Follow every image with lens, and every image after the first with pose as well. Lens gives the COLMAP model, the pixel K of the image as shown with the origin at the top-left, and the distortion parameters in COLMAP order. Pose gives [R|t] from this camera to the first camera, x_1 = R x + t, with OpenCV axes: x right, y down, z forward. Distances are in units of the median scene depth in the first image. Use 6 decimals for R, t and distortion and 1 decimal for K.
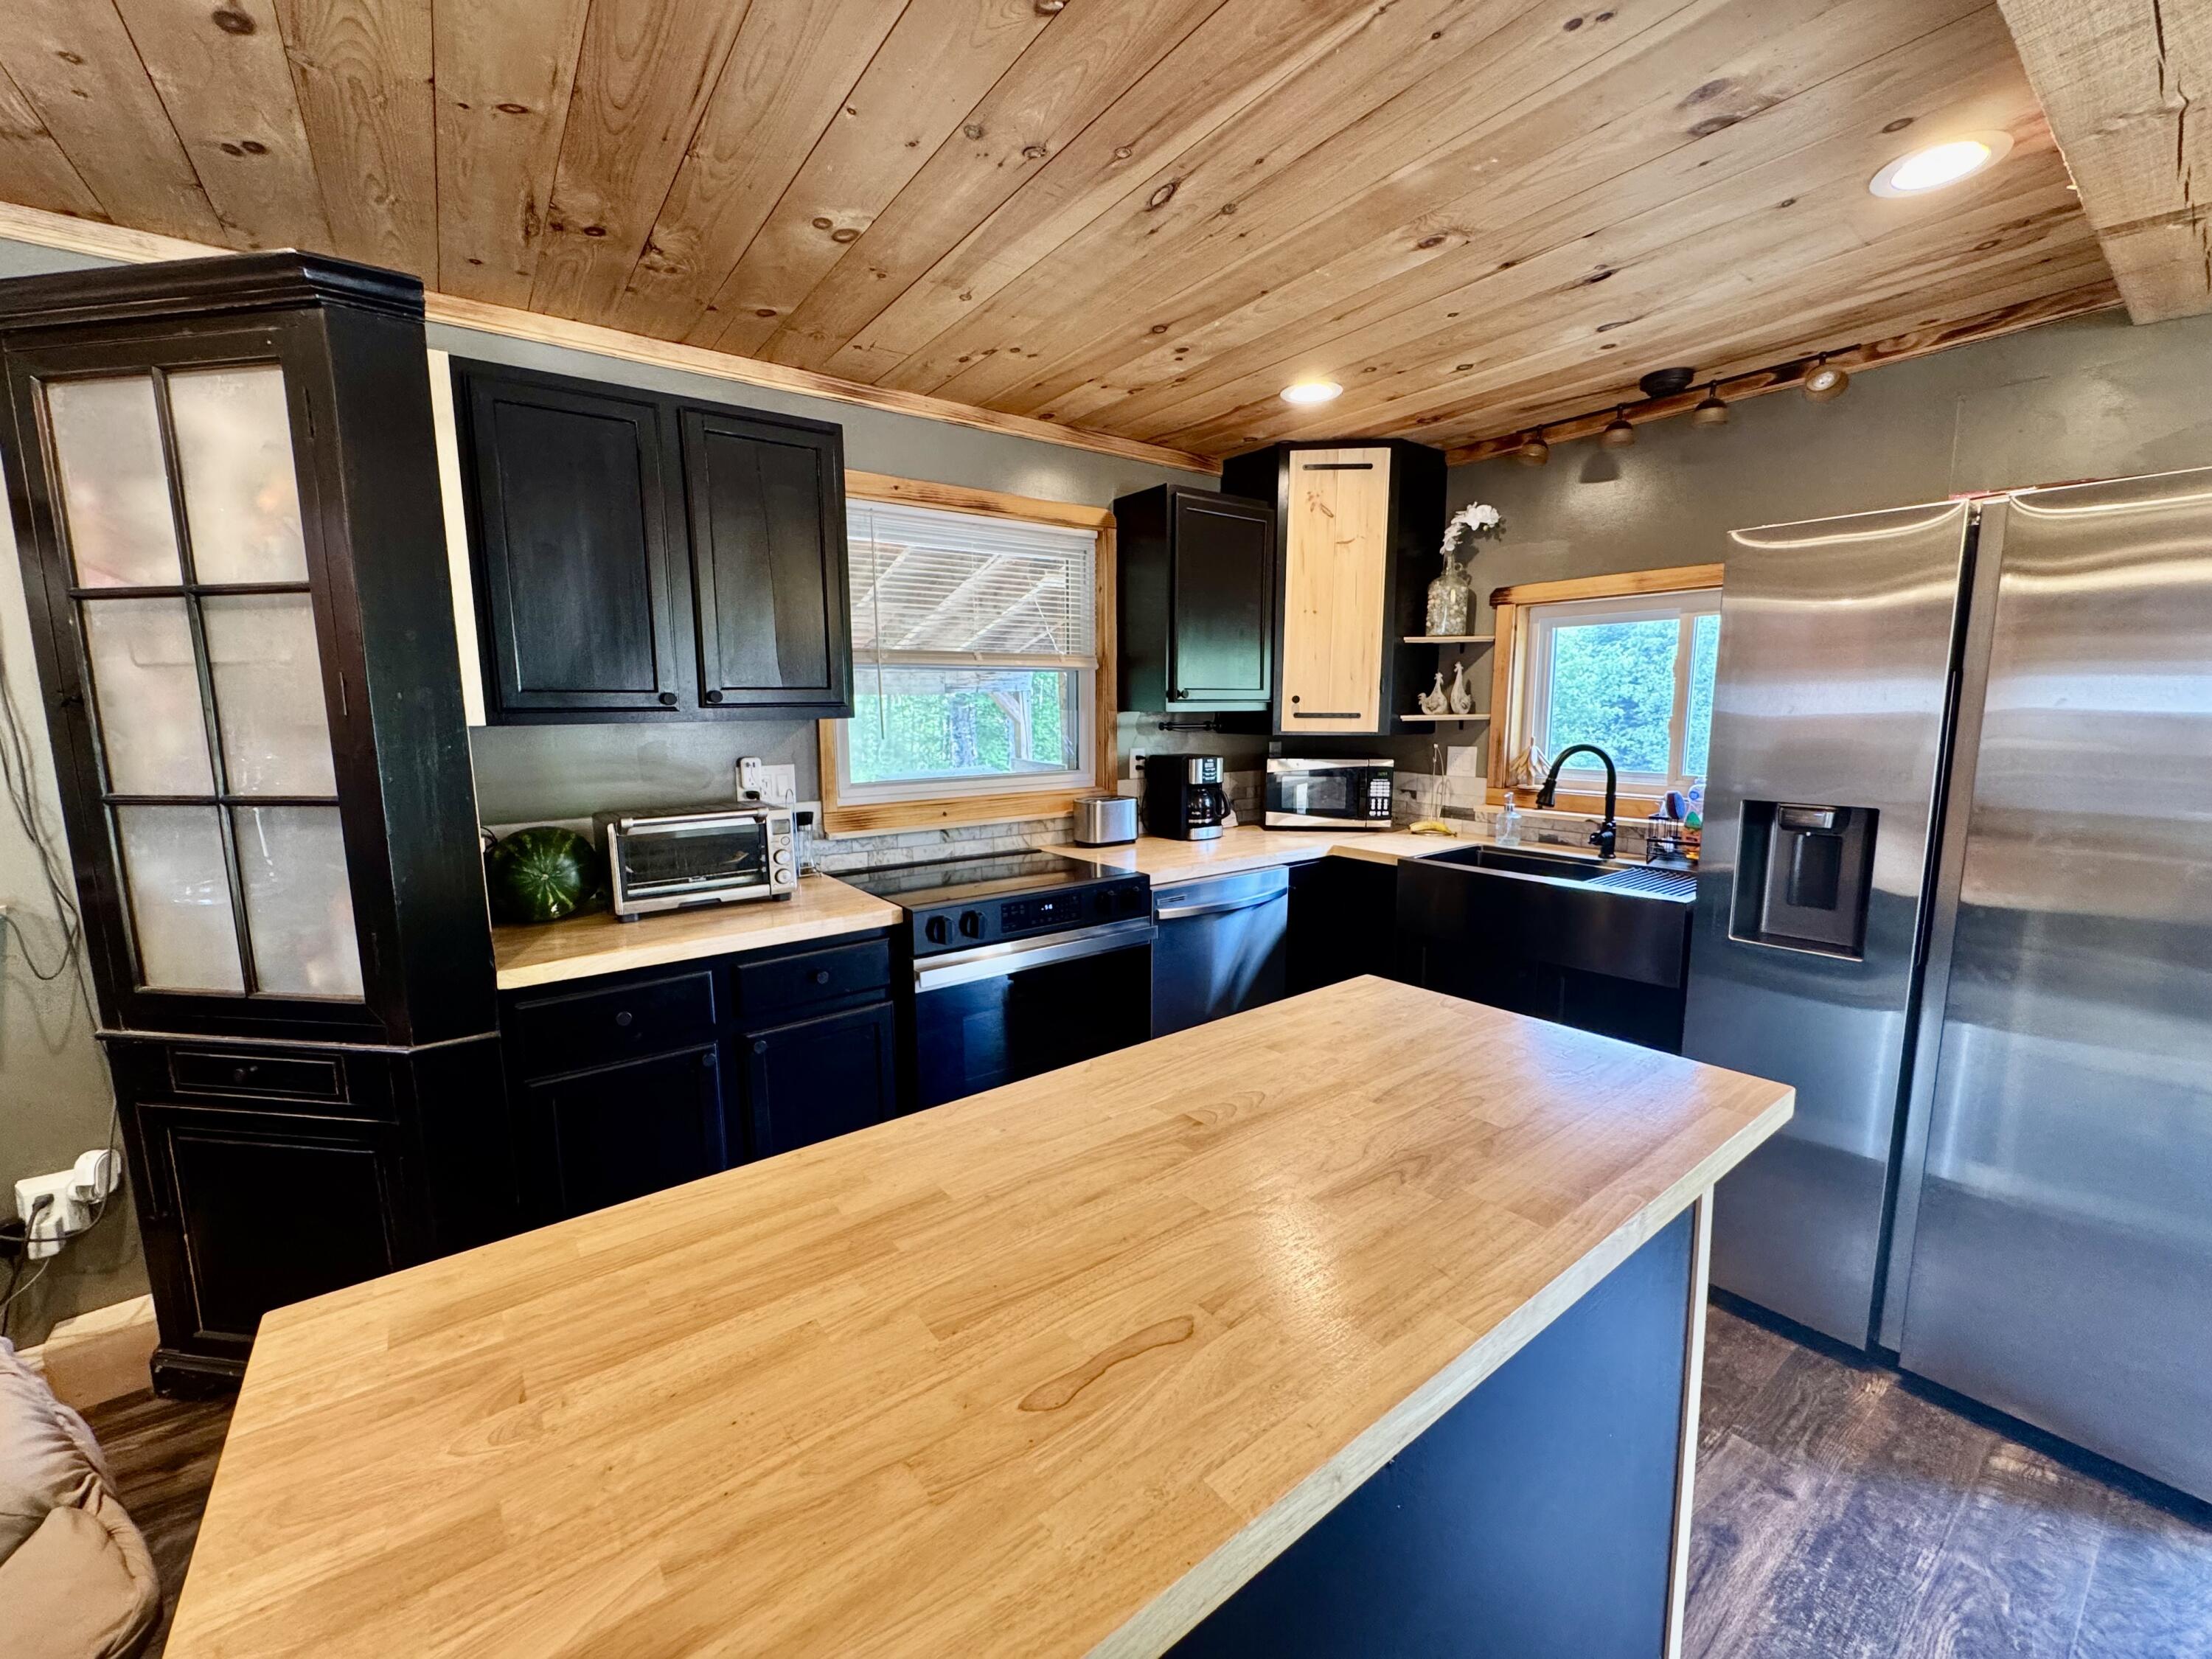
lens RADIAL K [[883.6, 0, 1106.0], [0, 883.6, 829.5], [0, 0, 1]] dist [0.000005, -0.000351]
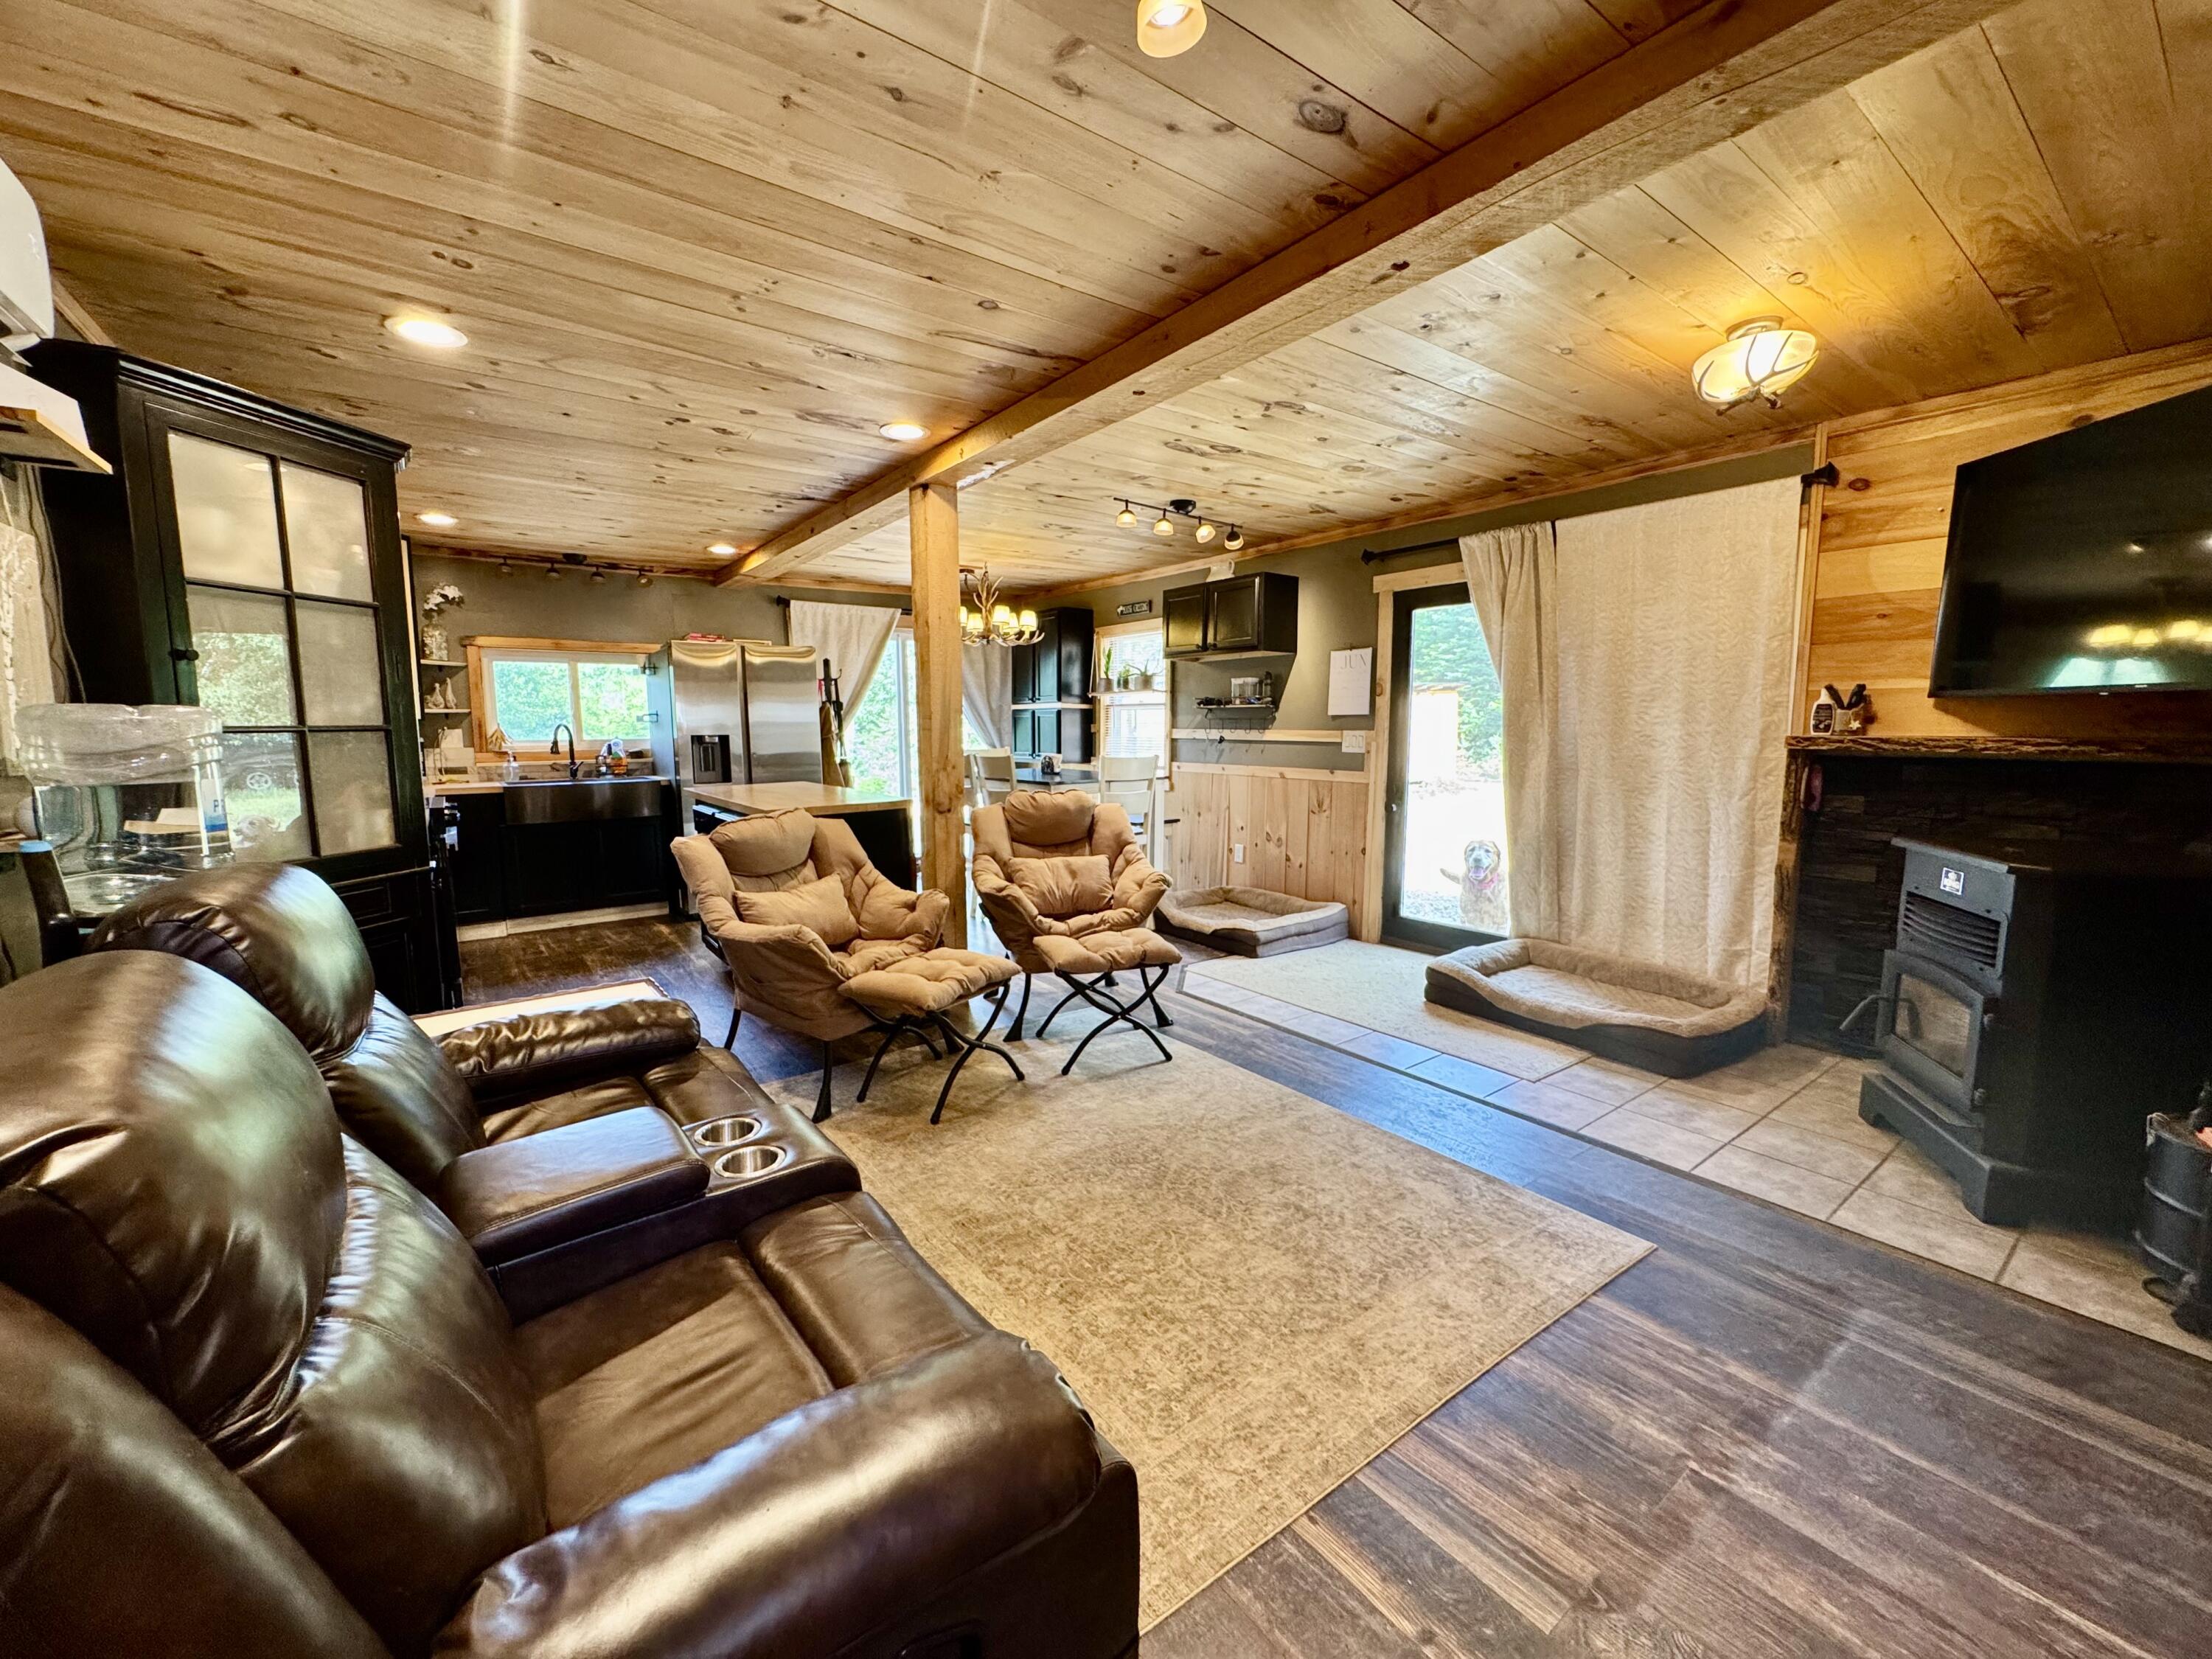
lens RADIAL K [[883.6, 0, 1106.0], [0, 883.6, 829.5], [0, 0, 1]] dist [0.000005, -0.000351]
pose [[0.009037, -0.109720, 0.993921, -1.281331], [0.146791, 0.983340, 0.107217, 0.094363], [-0.989126, 0.144930, 0.024992, -0.214483]]
